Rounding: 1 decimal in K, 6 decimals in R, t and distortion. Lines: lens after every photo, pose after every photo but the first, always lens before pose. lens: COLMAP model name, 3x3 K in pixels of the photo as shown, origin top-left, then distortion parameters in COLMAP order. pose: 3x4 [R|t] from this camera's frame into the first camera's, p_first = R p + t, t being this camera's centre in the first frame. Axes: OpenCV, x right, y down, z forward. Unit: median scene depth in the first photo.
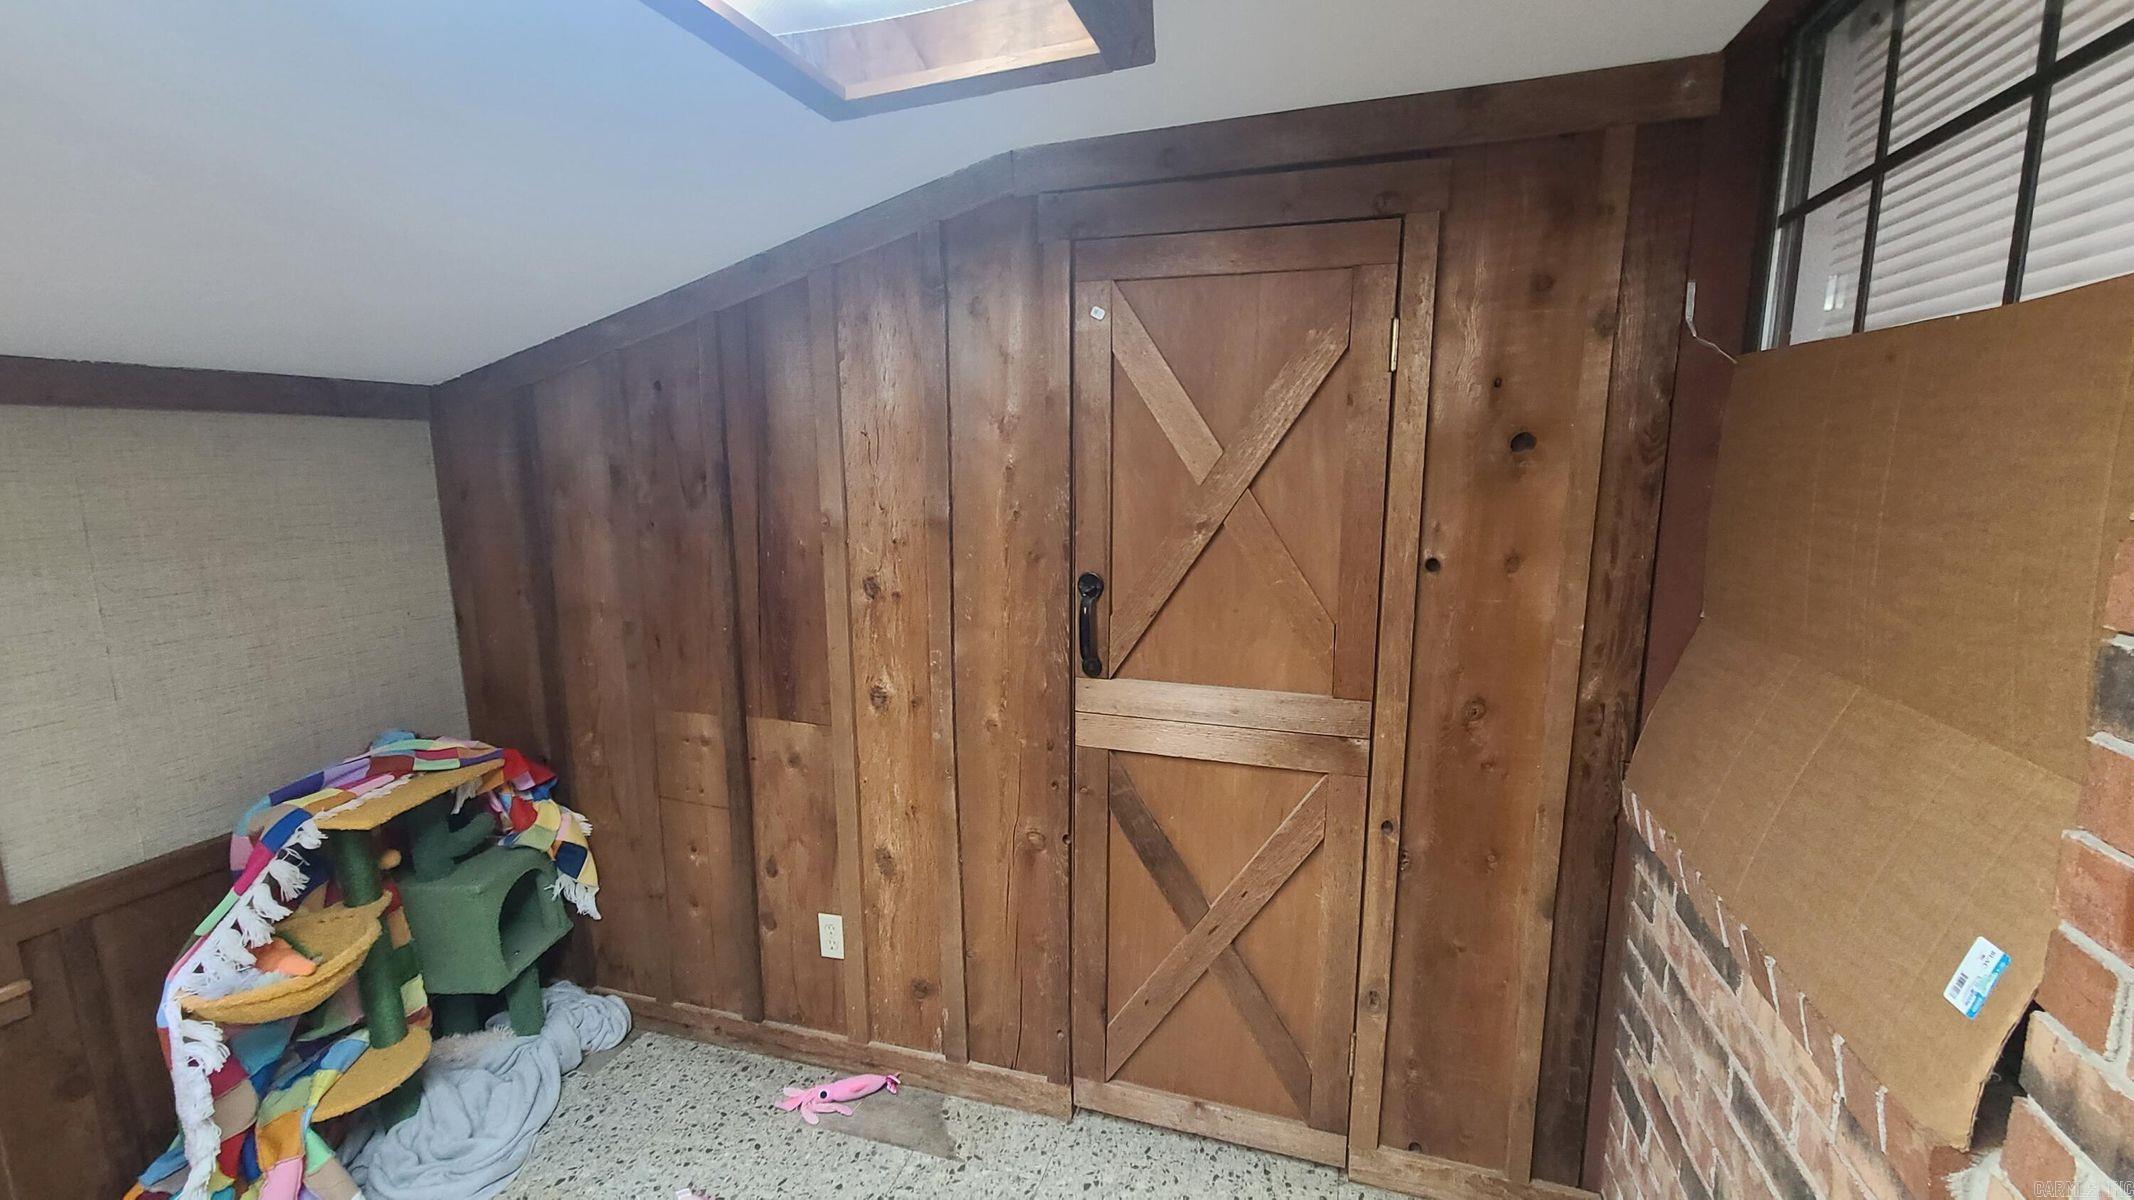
lens RADIAL K [[868.2, 0, 1064.1], [0, 868.2, 600.1], [0, 0, 1]] dist [0.006207, -0.001939]
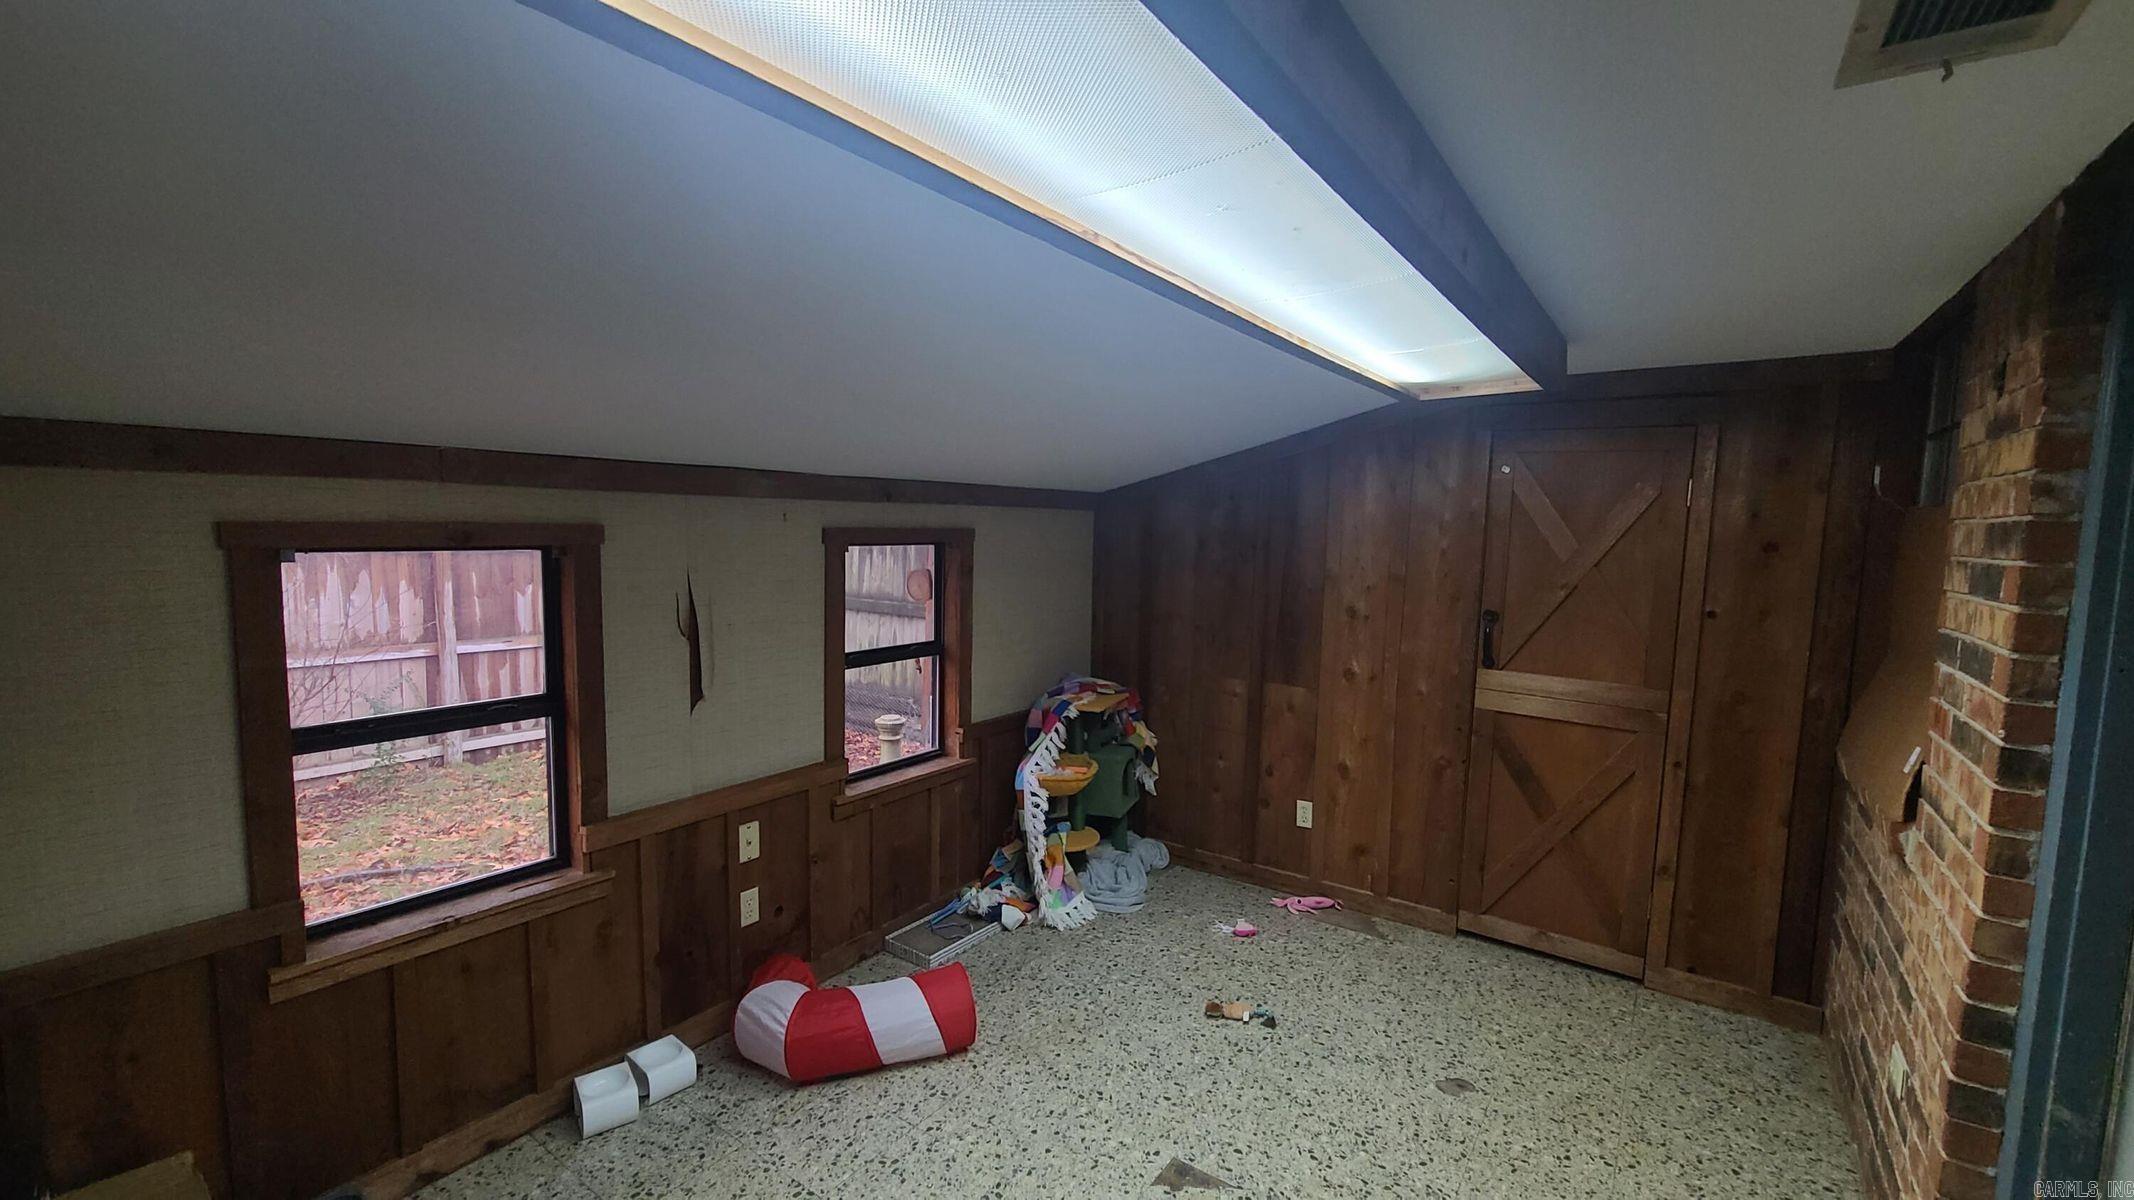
lens RADIAL K [[868.2, 0, 1070.2], [0, 868.2, 600.0], [0, 0, 1]] dist [0.006207, -0.001939]
pose [[0.953577, 0.057461, -0.295616, -0.264208], [-0.079909, 0.994719, -0.064413, 0.131875], [0.290354, 0.085045, 0.953133, -0.948047]]
